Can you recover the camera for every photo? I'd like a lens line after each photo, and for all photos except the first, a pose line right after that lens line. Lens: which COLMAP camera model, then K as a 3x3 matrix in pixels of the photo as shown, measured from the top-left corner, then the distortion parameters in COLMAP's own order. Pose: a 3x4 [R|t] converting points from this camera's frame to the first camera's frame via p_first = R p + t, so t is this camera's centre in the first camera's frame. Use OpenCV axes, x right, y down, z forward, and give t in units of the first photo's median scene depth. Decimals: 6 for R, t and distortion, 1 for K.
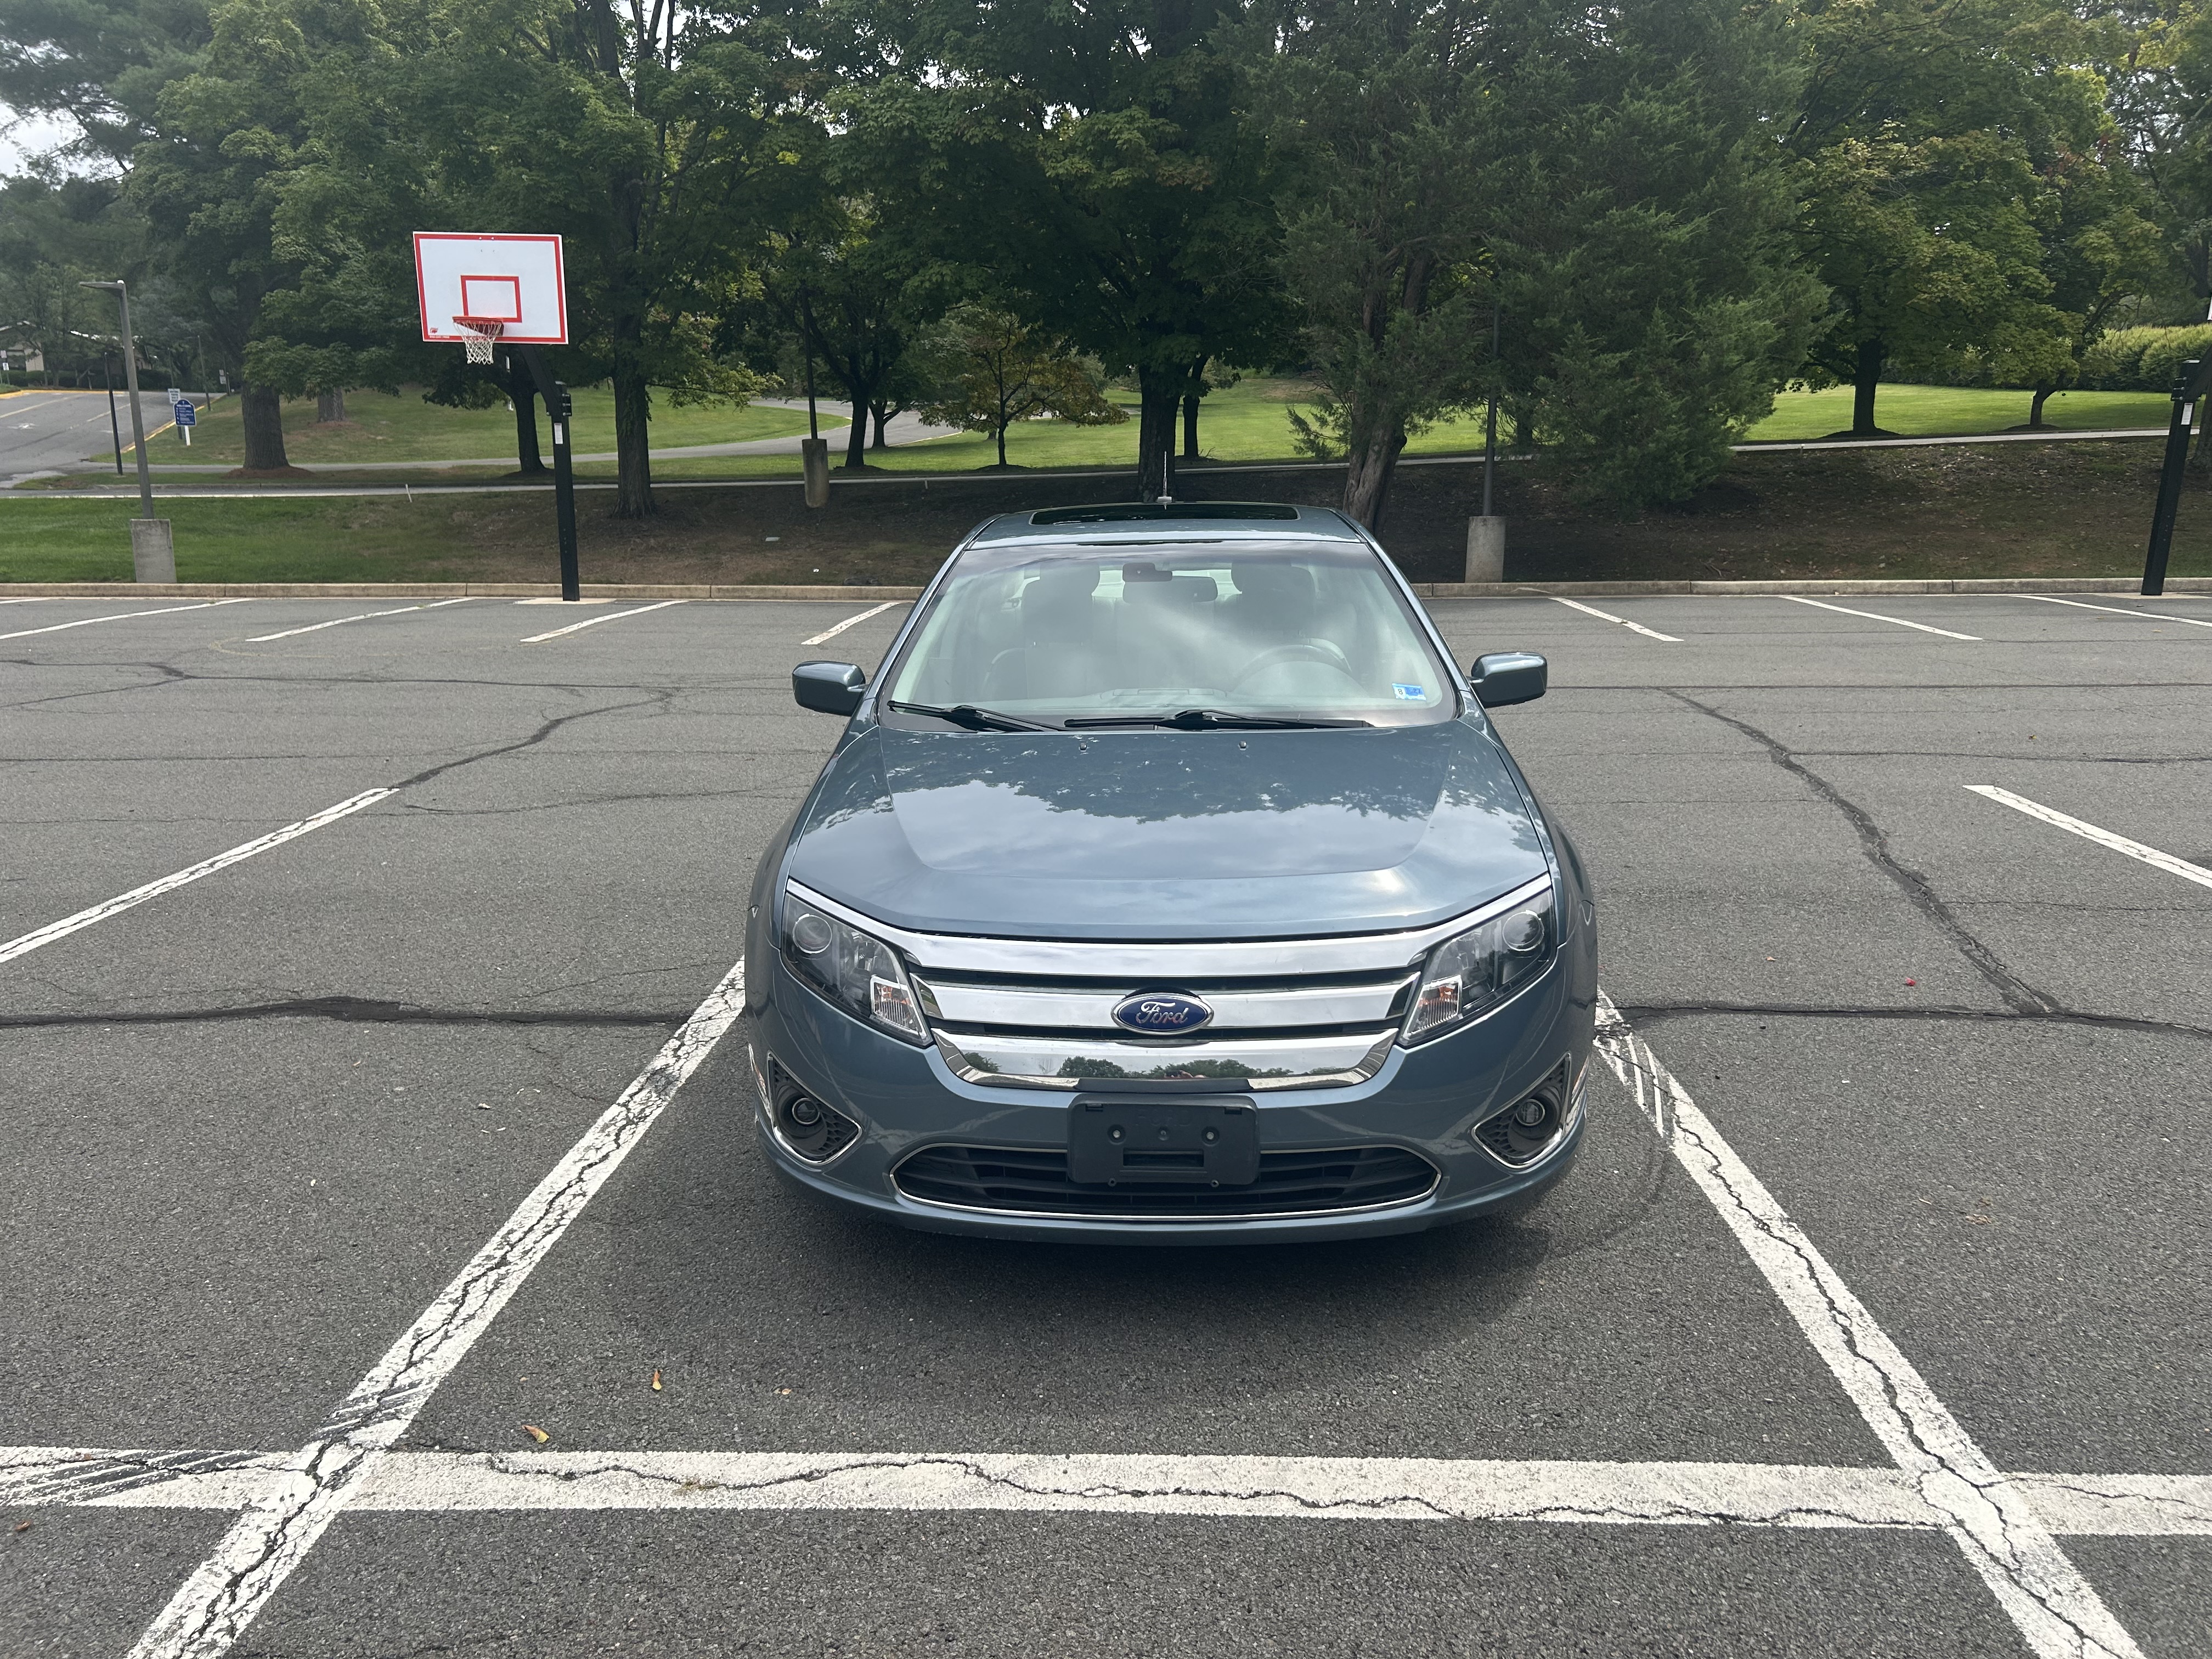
lens RADIAL K [[1665.6, 0, 1118.4], [0, 1665.6, 815.8], [0, 0, 1]] dist [0.043948, -0.045591]
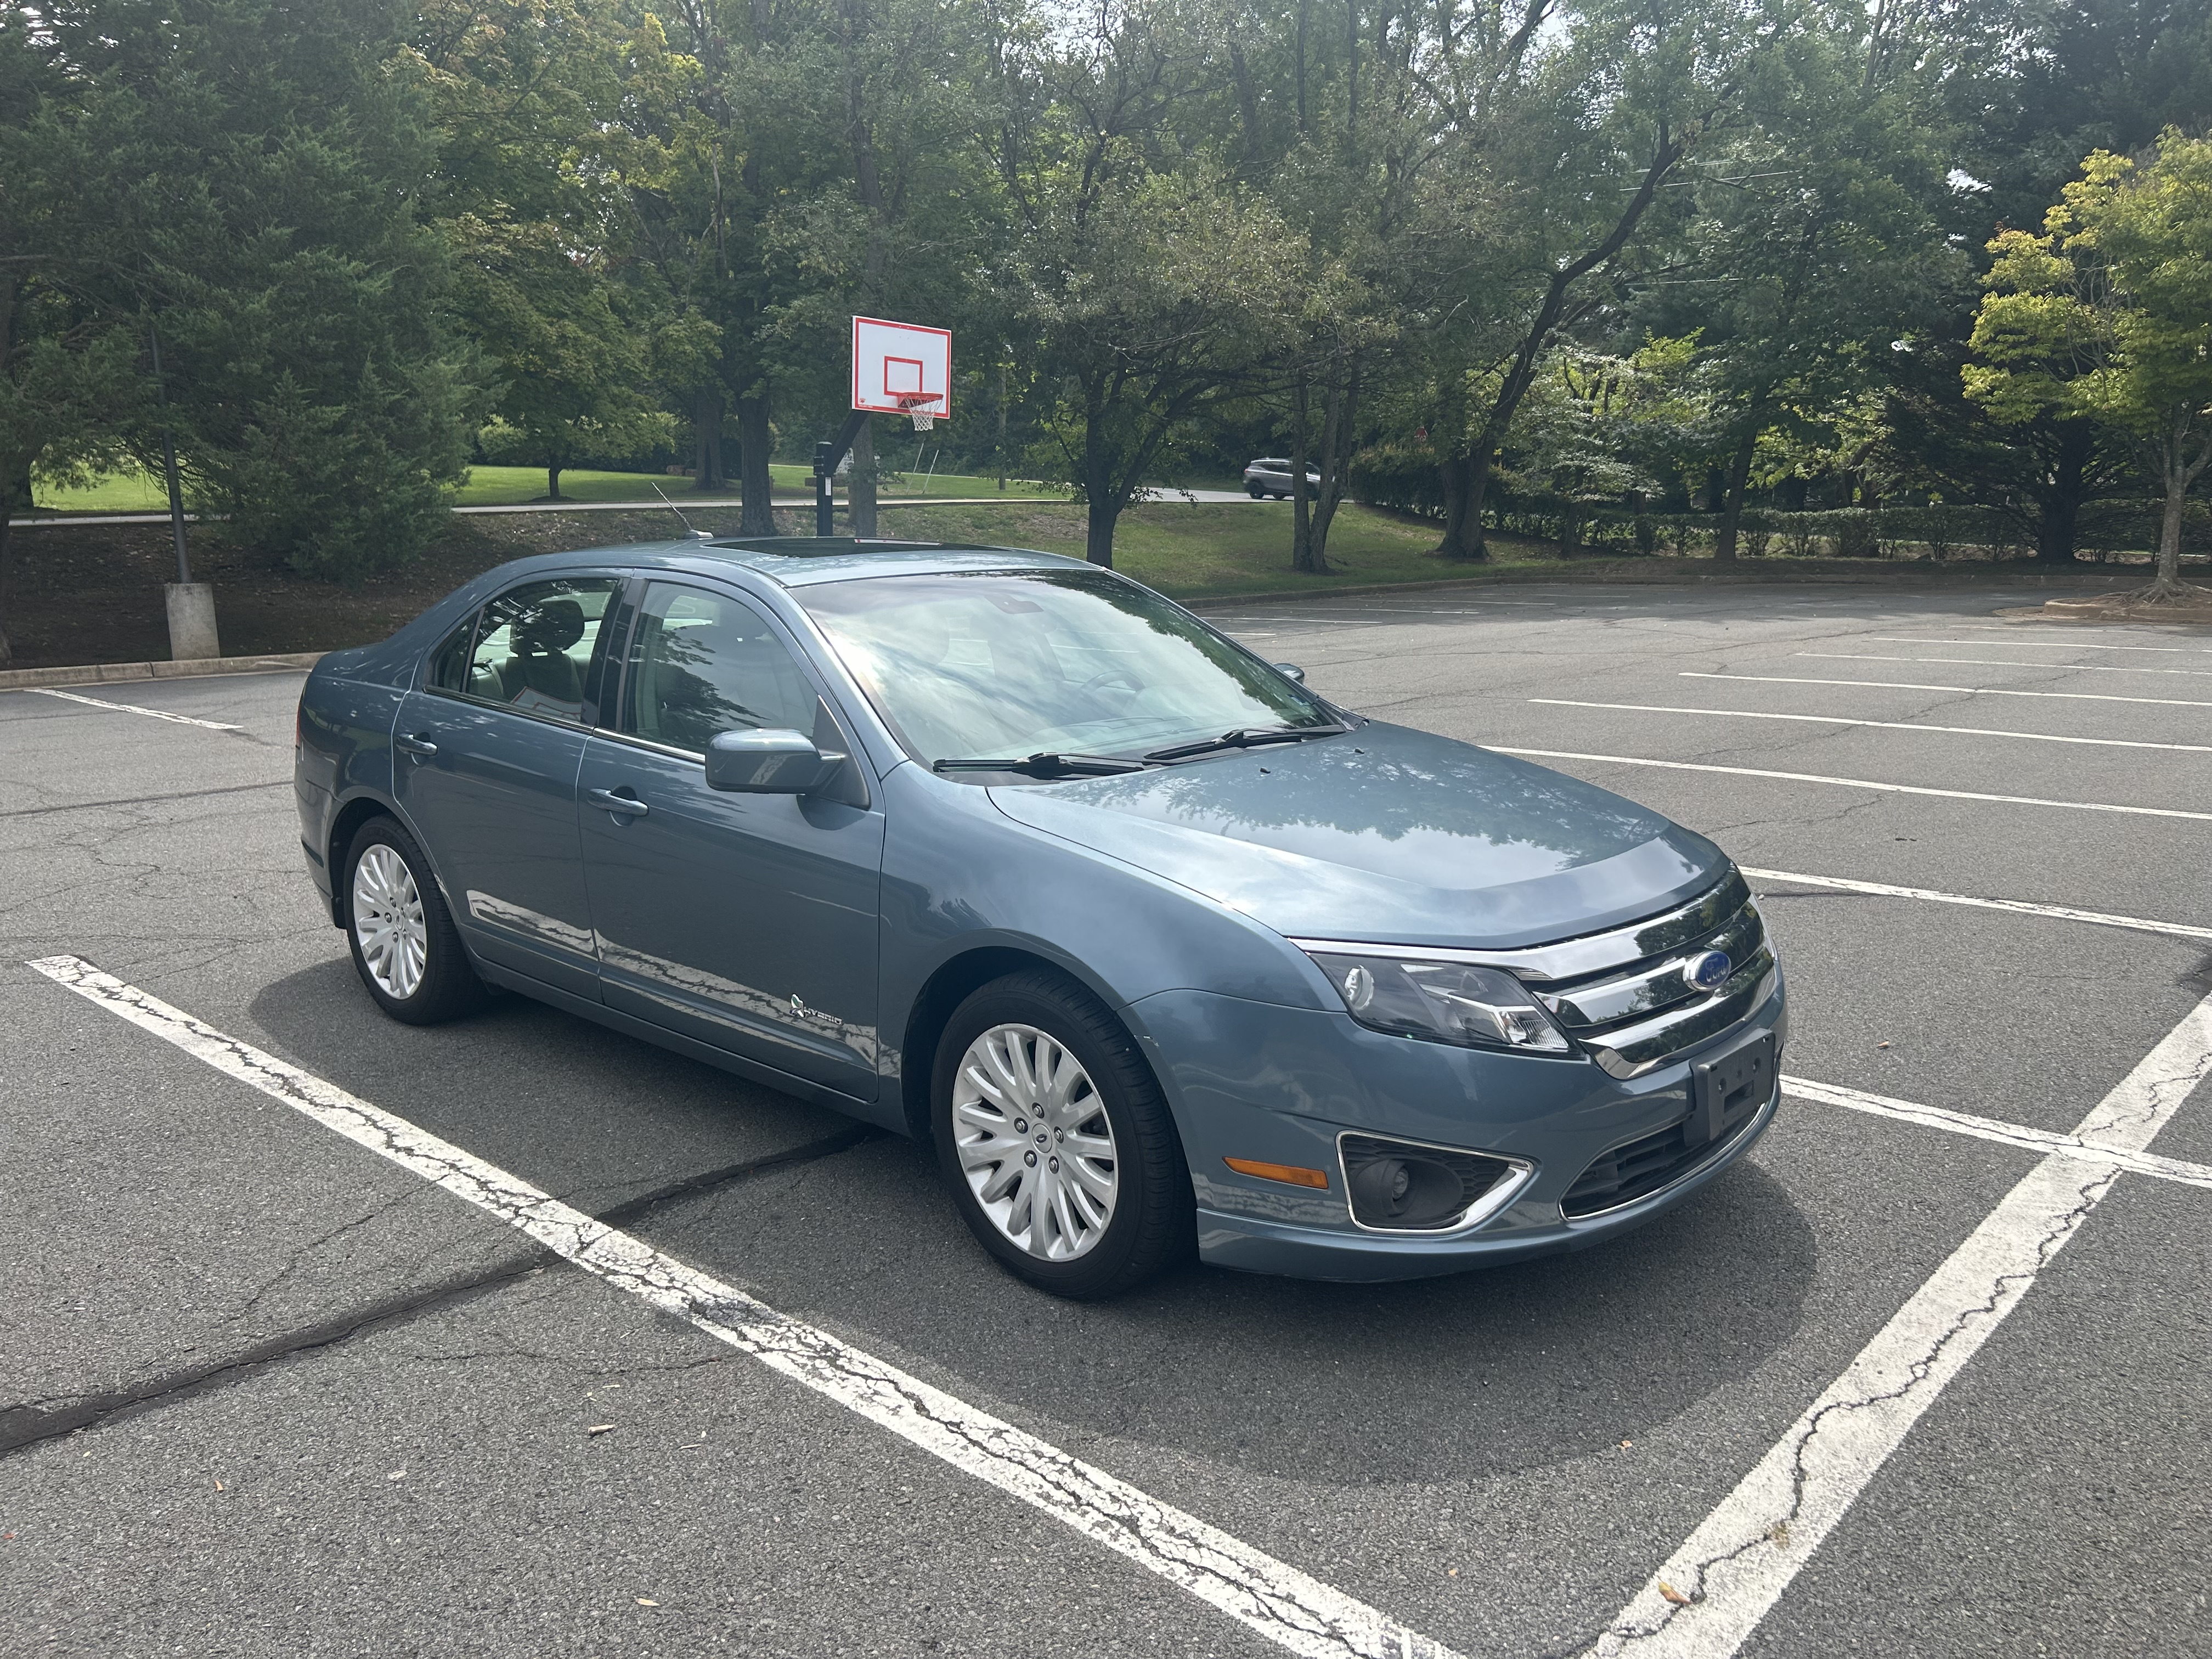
lens RADIAL K [[1665.6, 0, 1118.4], [0, 1665.6, 815.8], [0, 0, 1]] dist [0.043948, -0.045591]
pose [[0.637489, -0.129307, 0.759531, -0.669405], [0.161045, 0.986403, 0.032763, -0.050228], [-0.753441, 0.101433, 0.649645, 0.365410]]
